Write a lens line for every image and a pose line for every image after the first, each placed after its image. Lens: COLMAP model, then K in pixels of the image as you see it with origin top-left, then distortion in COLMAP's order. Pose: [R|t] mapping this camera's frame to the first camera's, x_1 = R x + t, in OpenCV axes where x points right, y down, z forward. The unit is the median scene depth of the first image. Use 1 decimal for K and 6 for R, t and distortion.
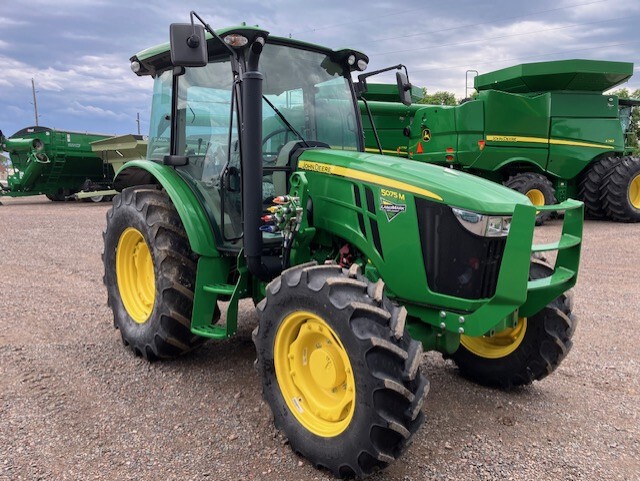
lens RADIAL K [[539.6, 0, 320.2], [0, 539.6, 237.7], [0, 0, 1]] dist [0.010745, 0.002296]
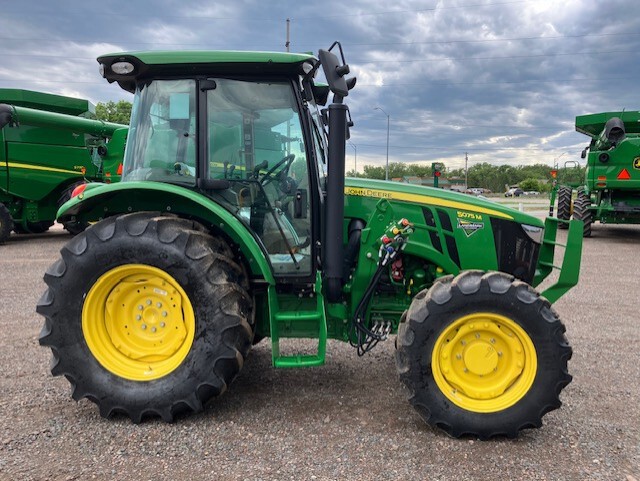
lens RADIAL K [[539.6, 0, 320.9], [0, 539.6, 244.6], [0, 0, 1]] dist [0.010745, 0.002296]
pose [[0.732335, -0.057377, 0.678523, -0.879874], [0.074113, 0.997240, 0.004337, -0.038584], [-0.676900, 0.047112, 0.734566, 0.271394]]
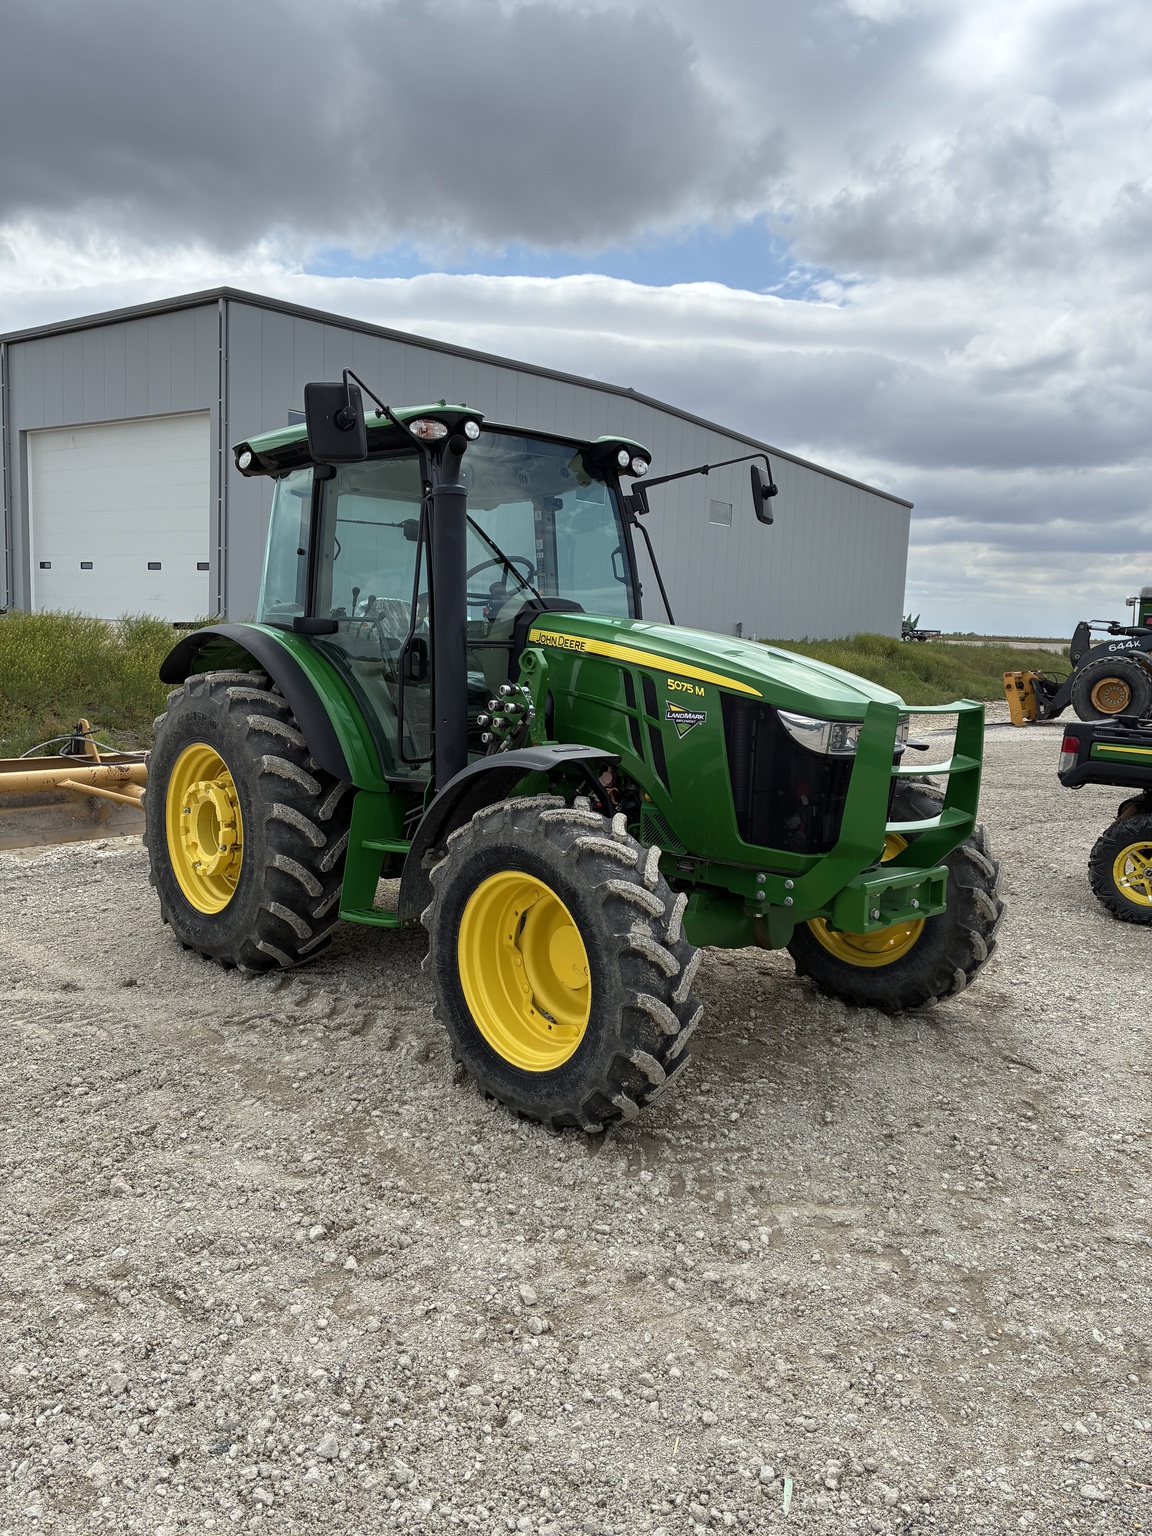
lens RADIAL K [[1184.7, 0, 578.0], [0, 1184.7, 732.2], [0, 0, 1]] dist [0.047173, -0.023455]
pose [[0.999730, 0.012417, 0.019622, -0.012341], [-0.011464, 0.998785, -0.047926, 0.033499], [-0.020194, 0.047689, 0.998658, -0.307811]]
